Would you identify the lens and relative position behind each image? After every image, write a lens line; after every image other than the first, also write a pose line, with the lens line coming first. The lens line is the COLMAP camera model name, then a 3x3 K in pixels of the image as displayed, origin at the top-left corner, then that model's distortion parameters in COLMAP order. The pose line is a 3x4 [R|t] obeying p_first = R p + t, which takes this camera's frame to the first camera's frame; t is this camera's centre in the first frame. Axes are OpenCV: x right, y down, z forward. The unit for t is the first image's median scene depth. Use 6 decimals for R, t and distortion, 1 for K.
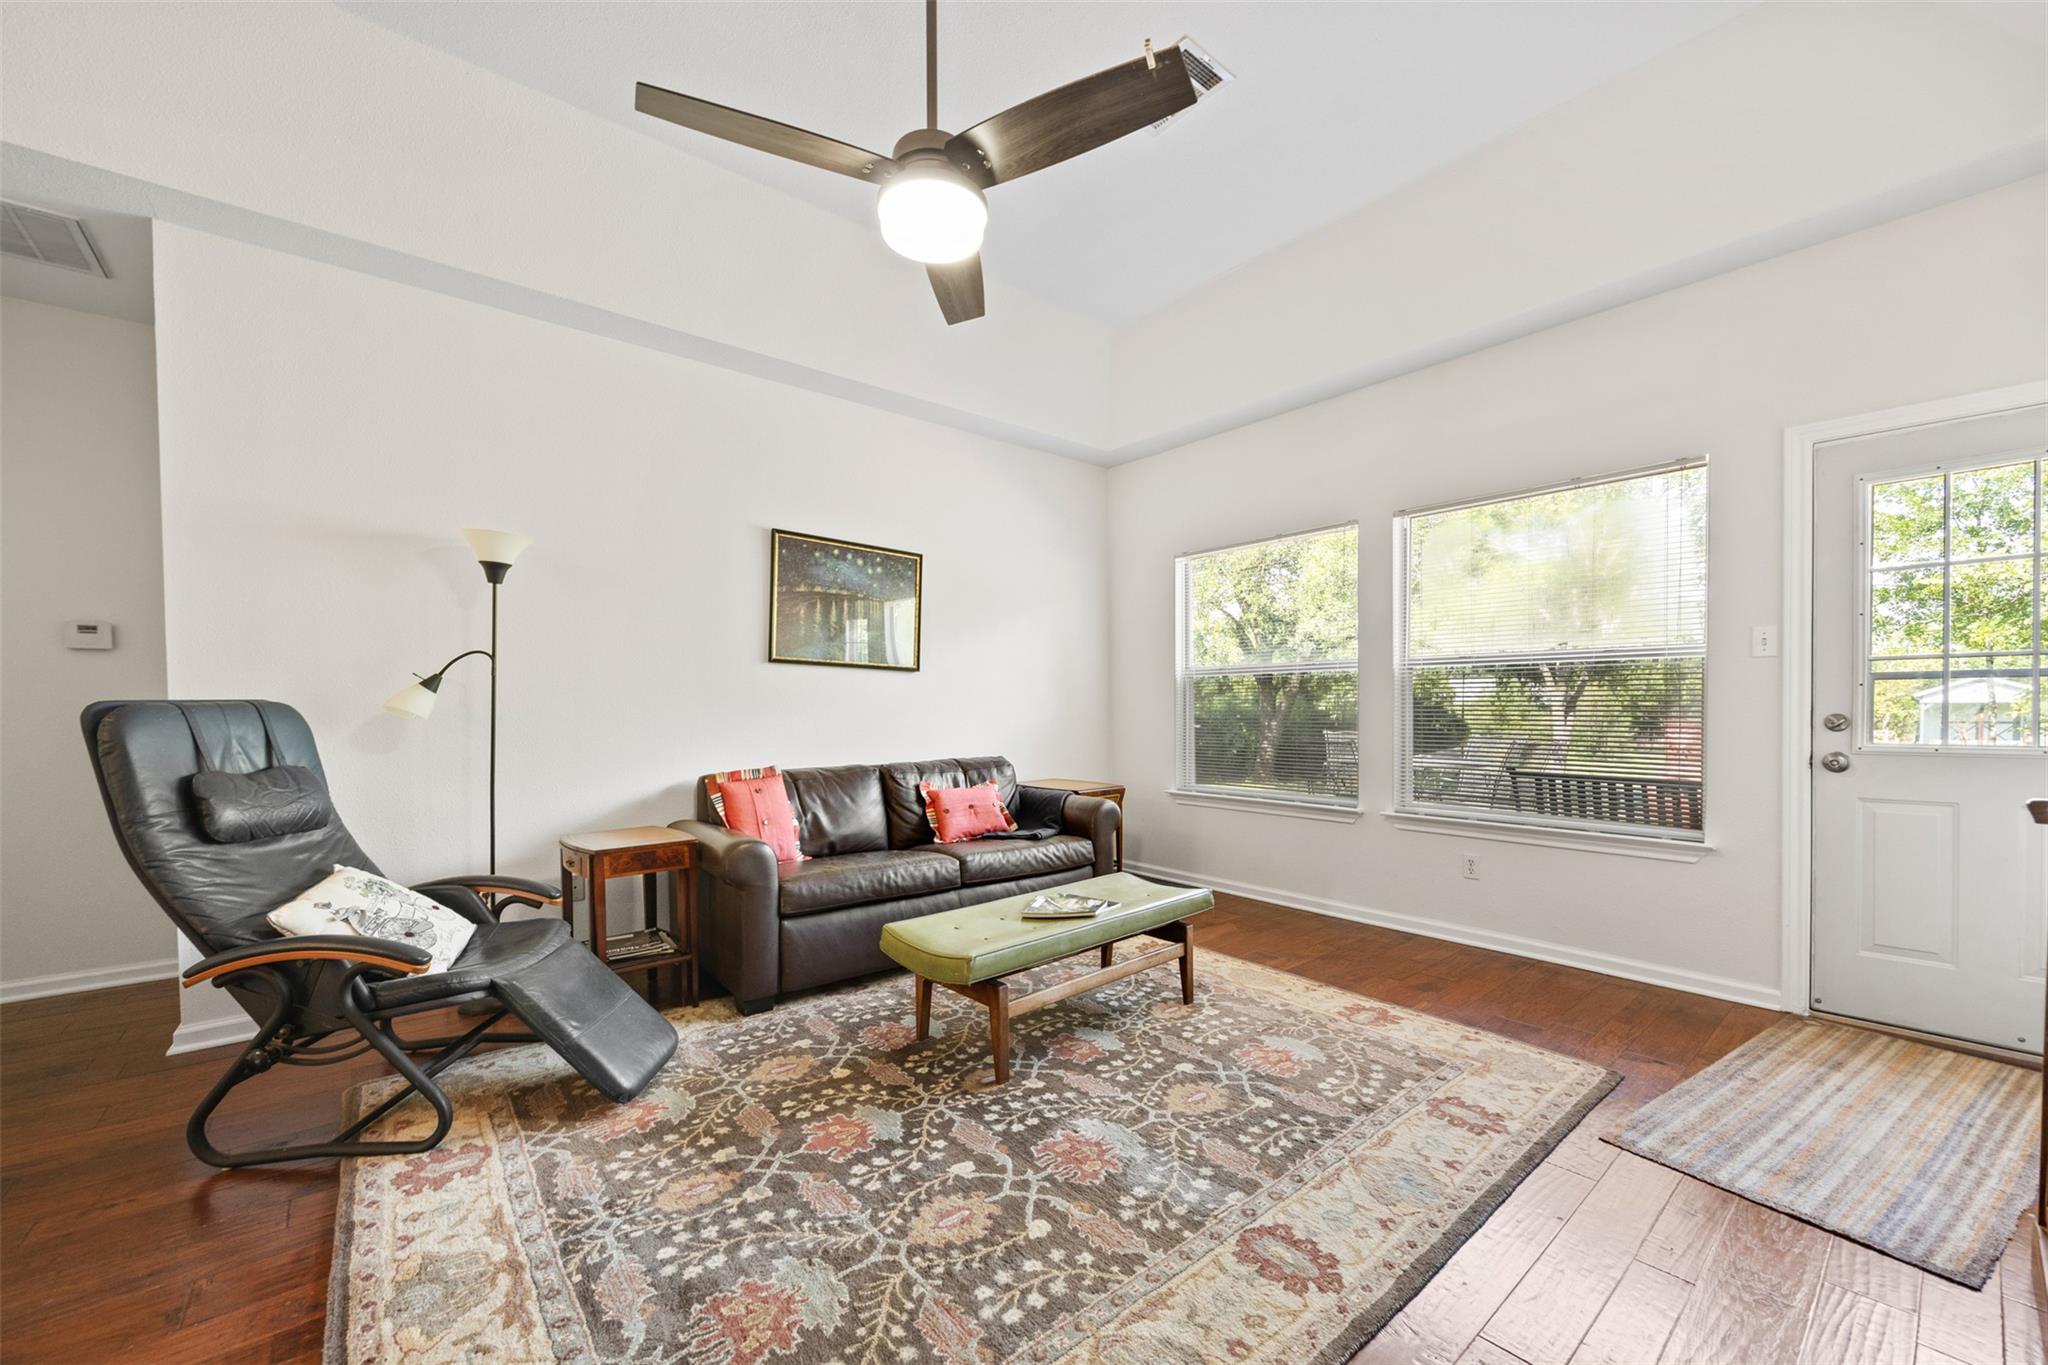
lens RADIAL K [[787.6, 0, 1028.4], [0, 787.6, 724.6], [0, 0, 1]] dist [-0.002347, -0.000079]
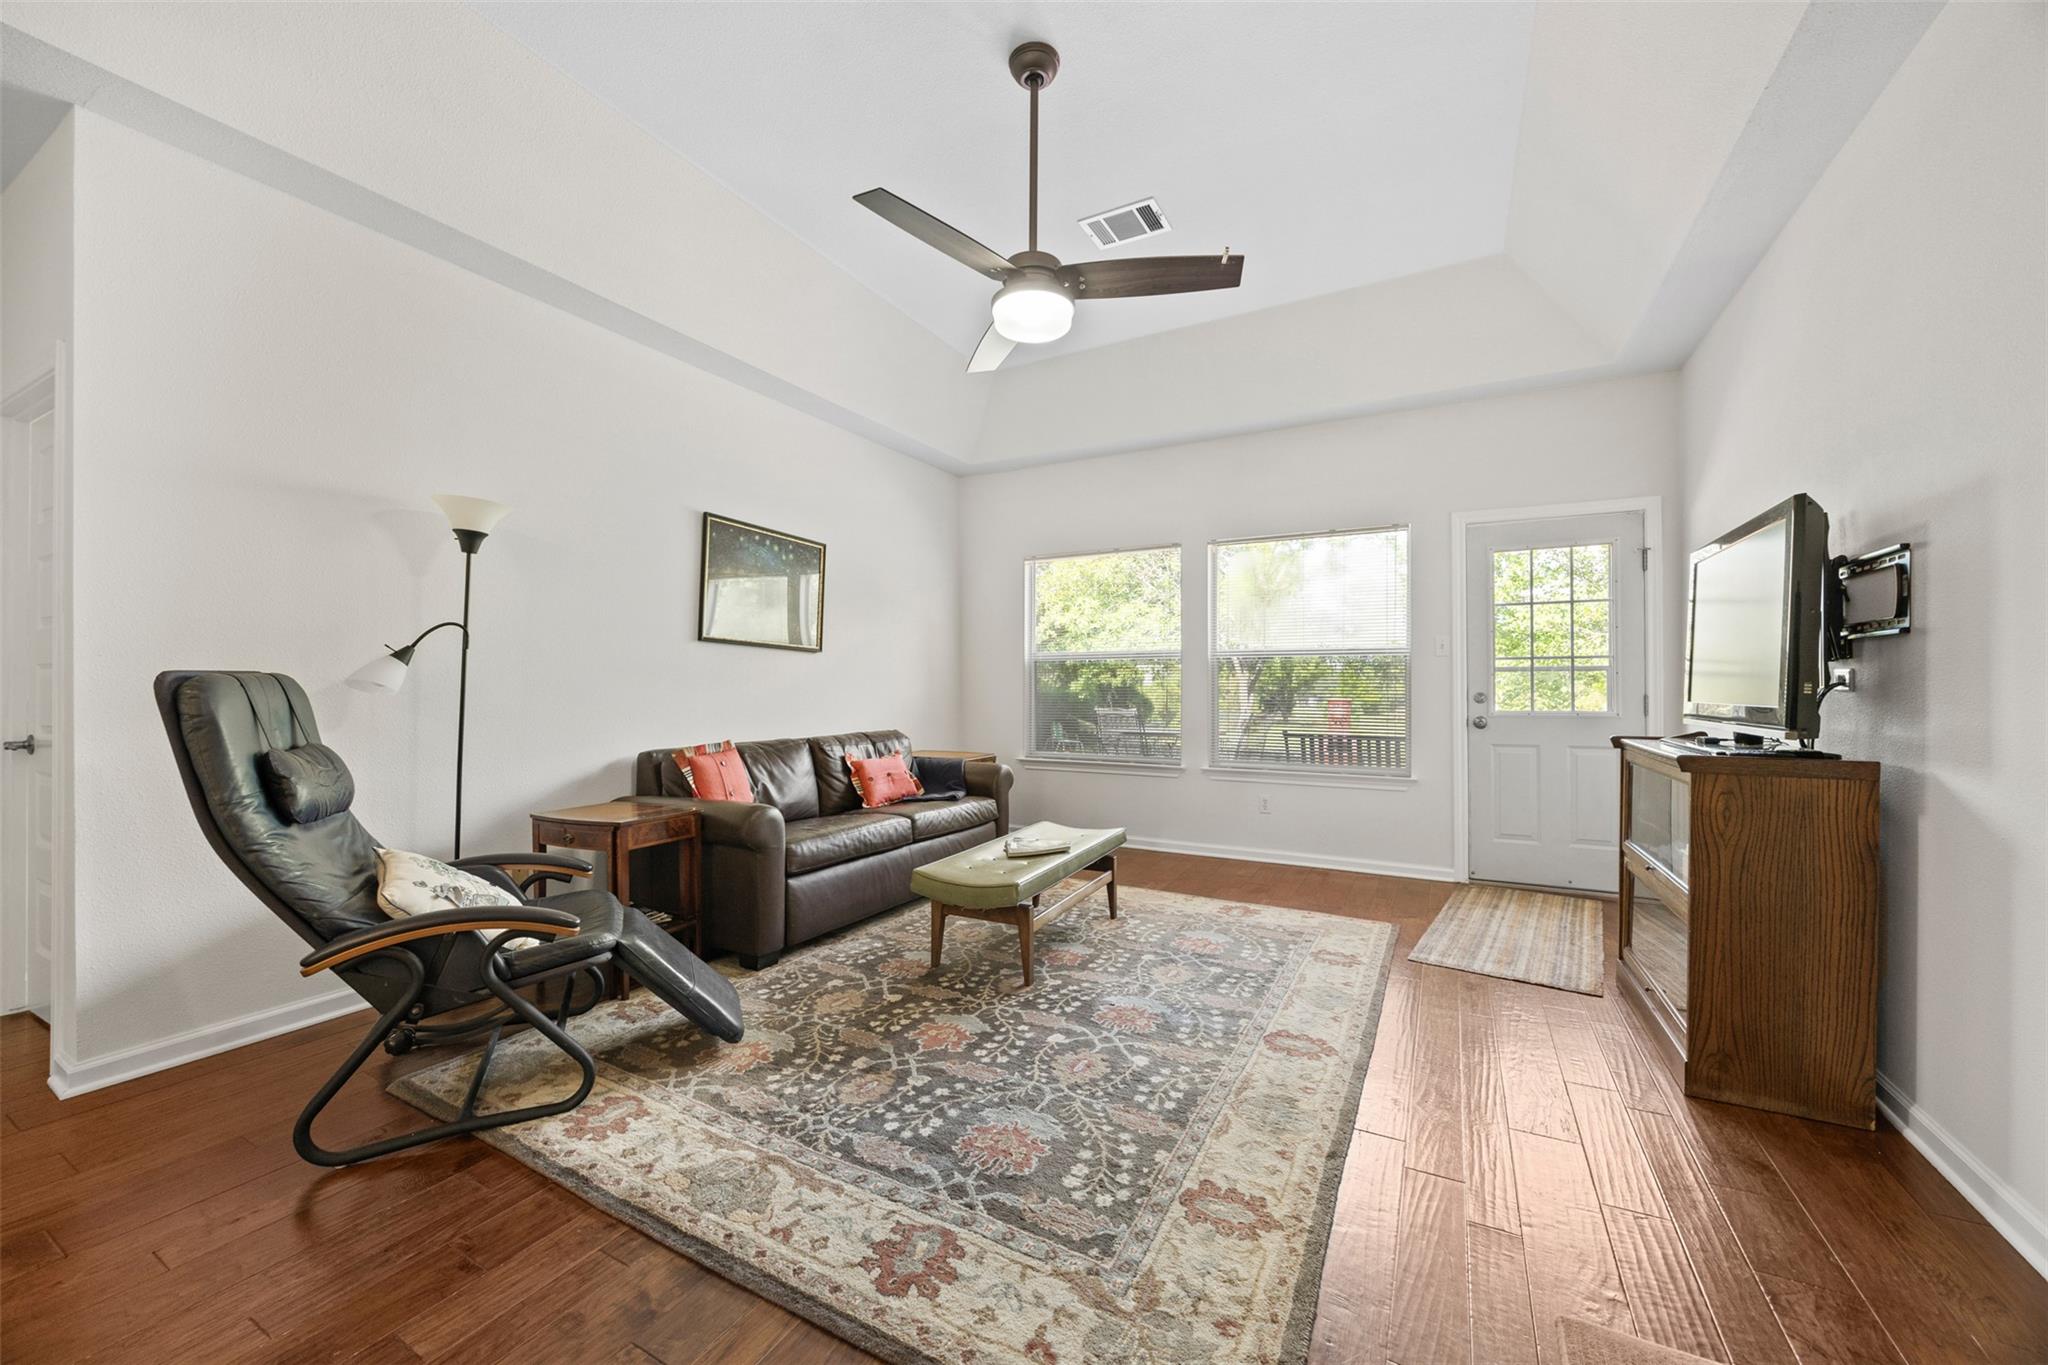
lens RADIAL K [[764.9, 0, 1032.3], [0, 764.9, 680.1], [0, 0, 1]] dist [-0.002951, 0.000136]
pose [[0.929717, 0.009213, 0.368160, -0.446403], [0.002562, 0.999501, -0.031481, 0.008123], [-0.368266, 0.030212, 0.929229, -0.135327]]
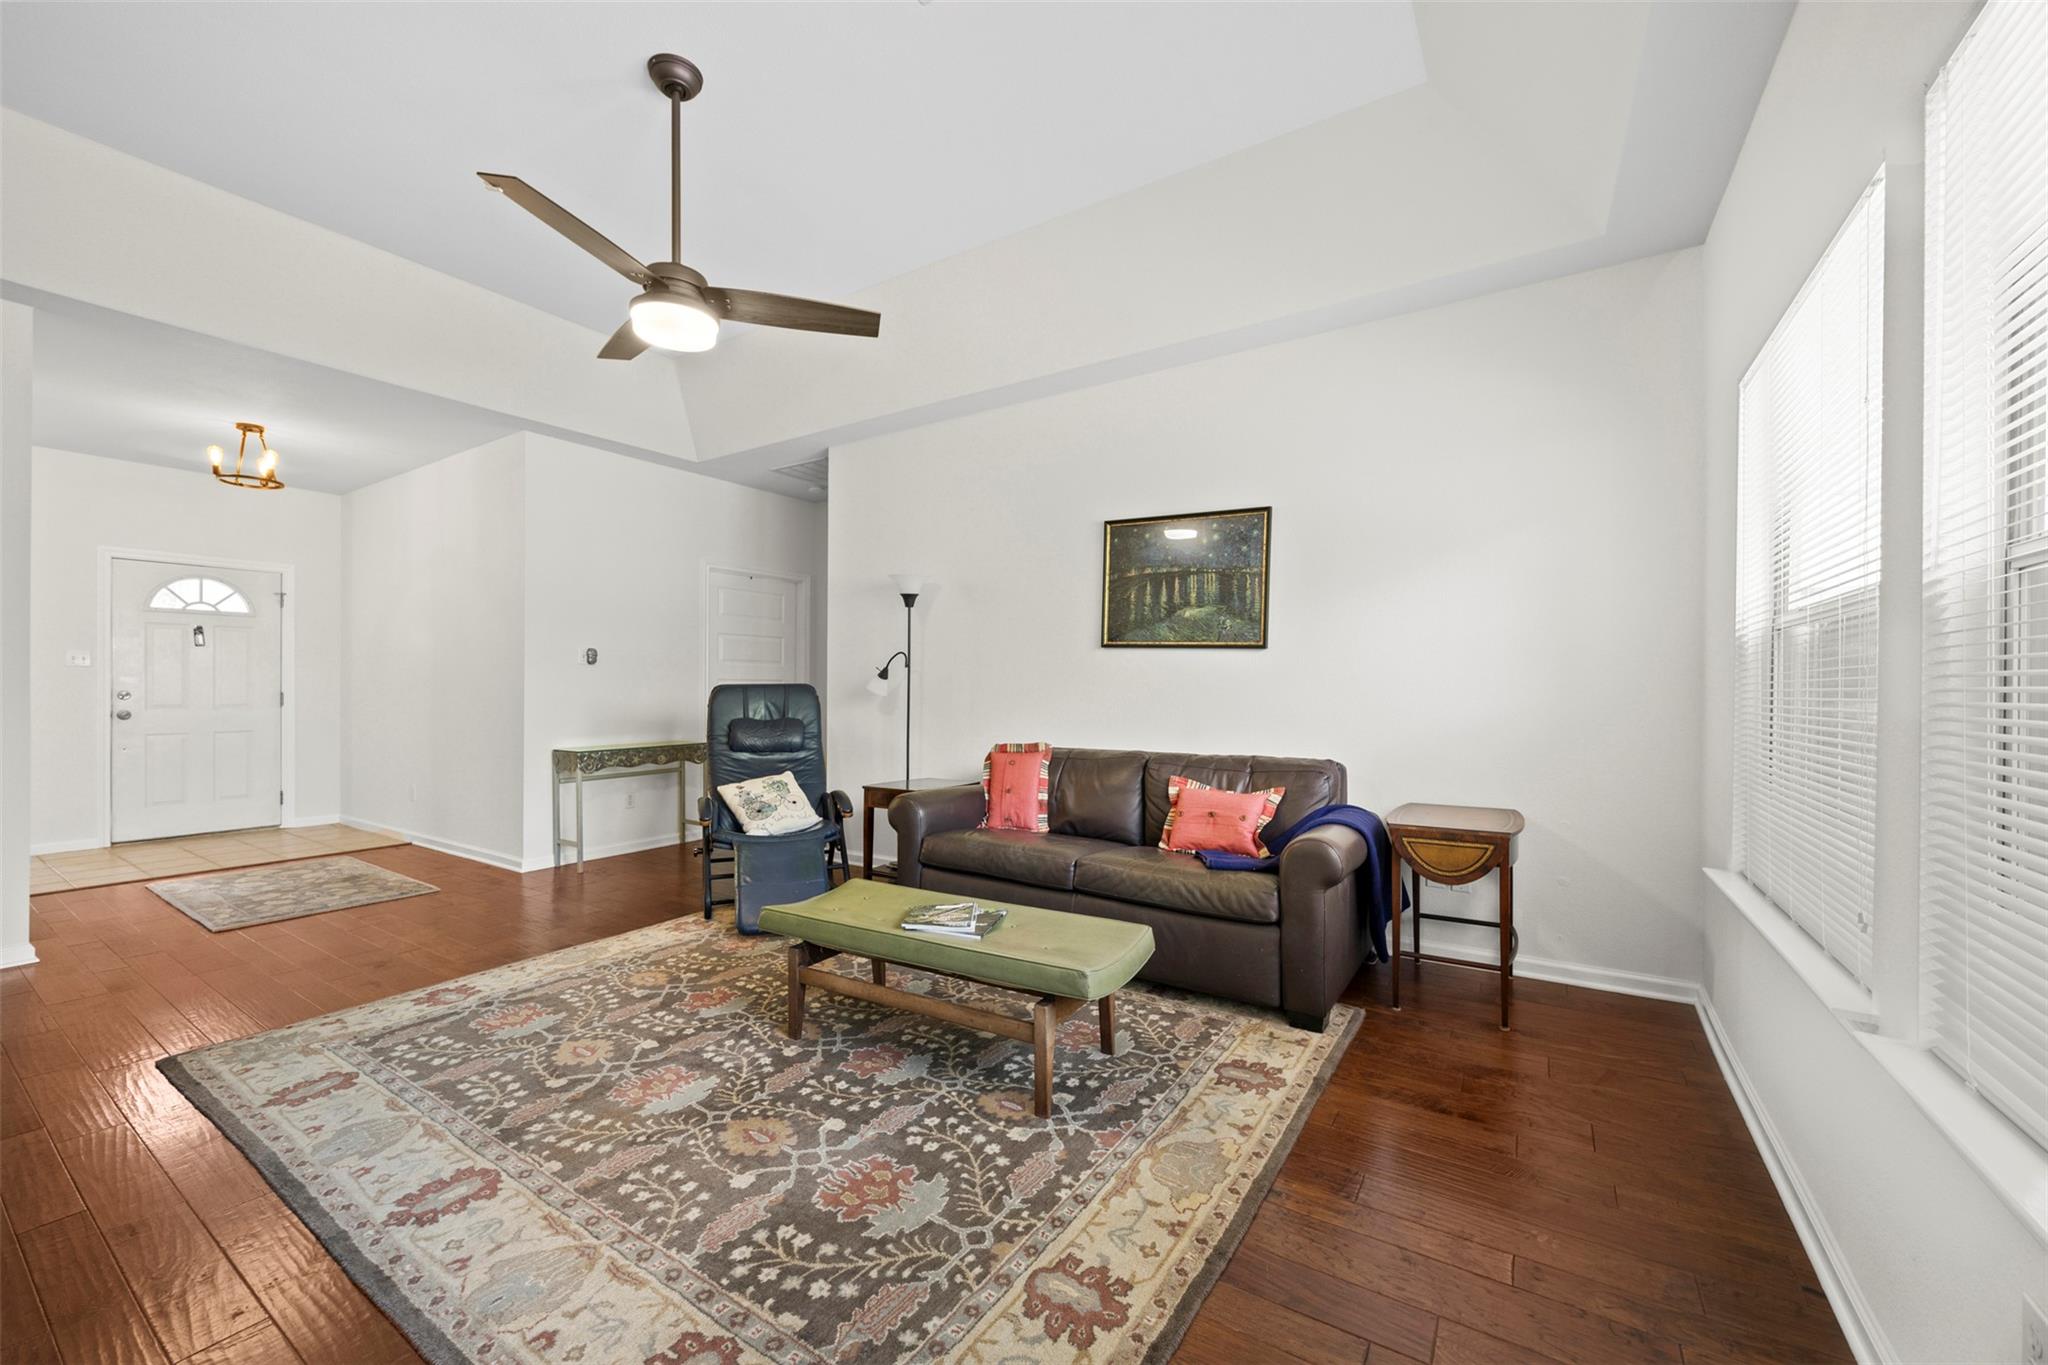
lens RADIAL K [[796.7, 0, 1033.6], [0, 796.7, 689.2], [0, 0, 1]] dist [-0.001142, 0.000071]
pose [[0.298470, 0.009501, -0.954372, 1.032525], [-0.025058, 0.999684, 0.002115, -0.035185], [0.954090, 0.023283, 0.298614, 0.906445]]
